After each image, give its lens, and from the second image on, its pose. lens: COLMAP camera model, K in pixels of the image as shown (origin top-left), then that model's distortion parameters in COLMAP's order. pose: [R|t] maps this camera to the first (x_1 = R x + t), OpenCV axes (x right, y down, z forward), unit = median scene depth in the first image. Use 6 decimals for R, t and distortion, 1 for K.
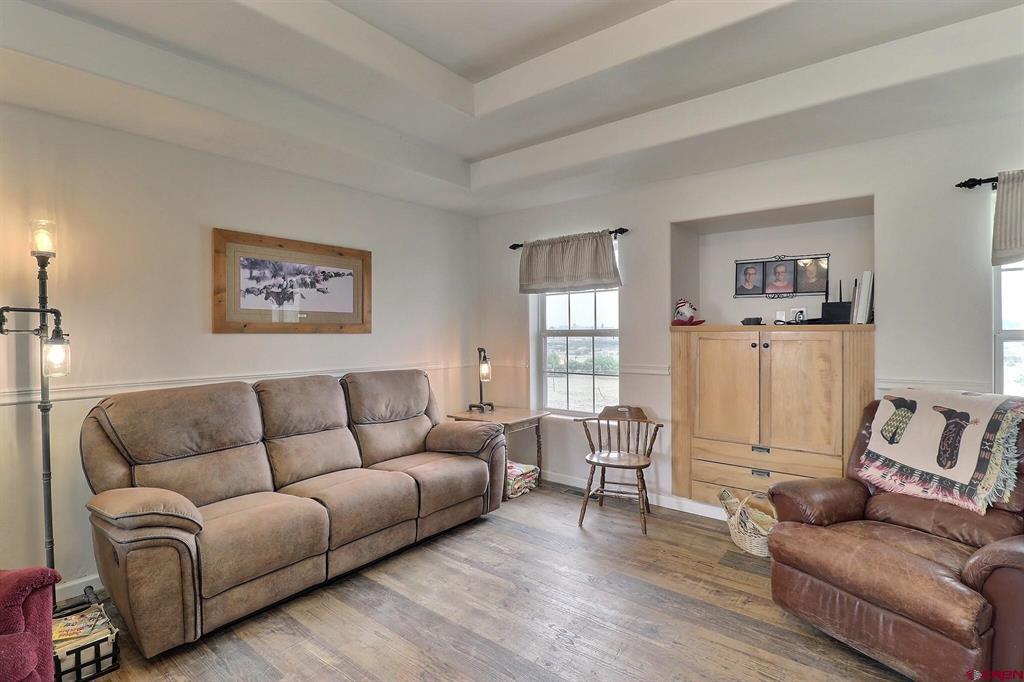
lens RADIAL K [[489.8, 0, 510.6], [0, 489.8, 336.0], [0, 0, 1]] dist [0.002401, -0.011284]
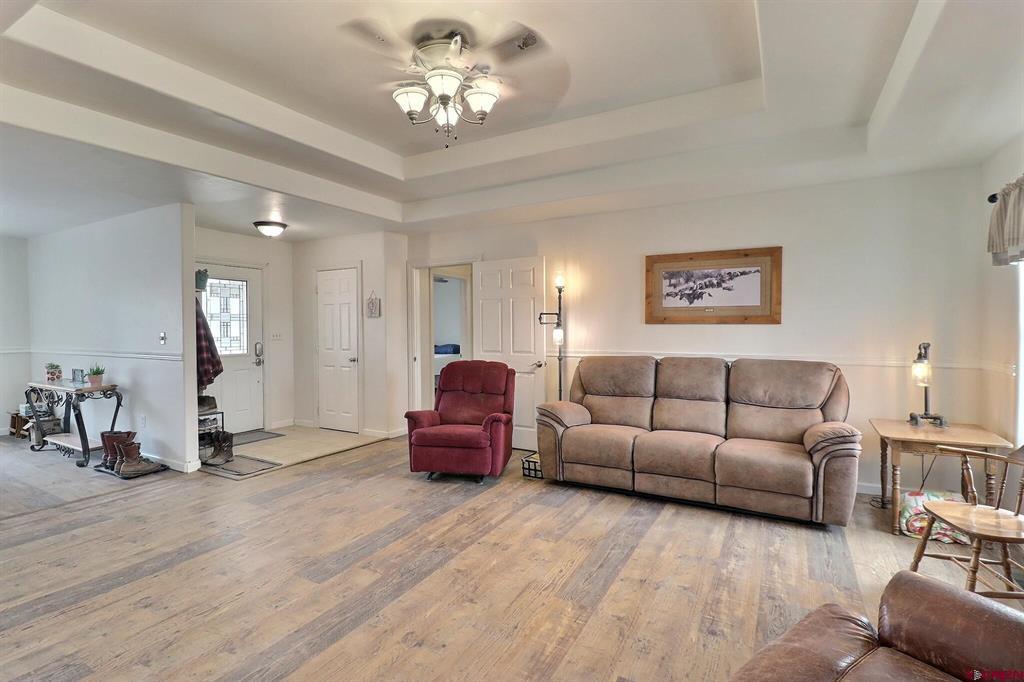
lens RADIAL K [[489.8, 0, 510.6], [0, 489.8, 336.0], [0, 0, 1]] dist [0.002401, -0.011284]
pose [[0.163263, 0.028105, -0.986182, 0.801084], [-0.001851, 0.999601, 0.028181, -0.009989], [0.986581, -0.002775, 0.163250, 0.304962]]
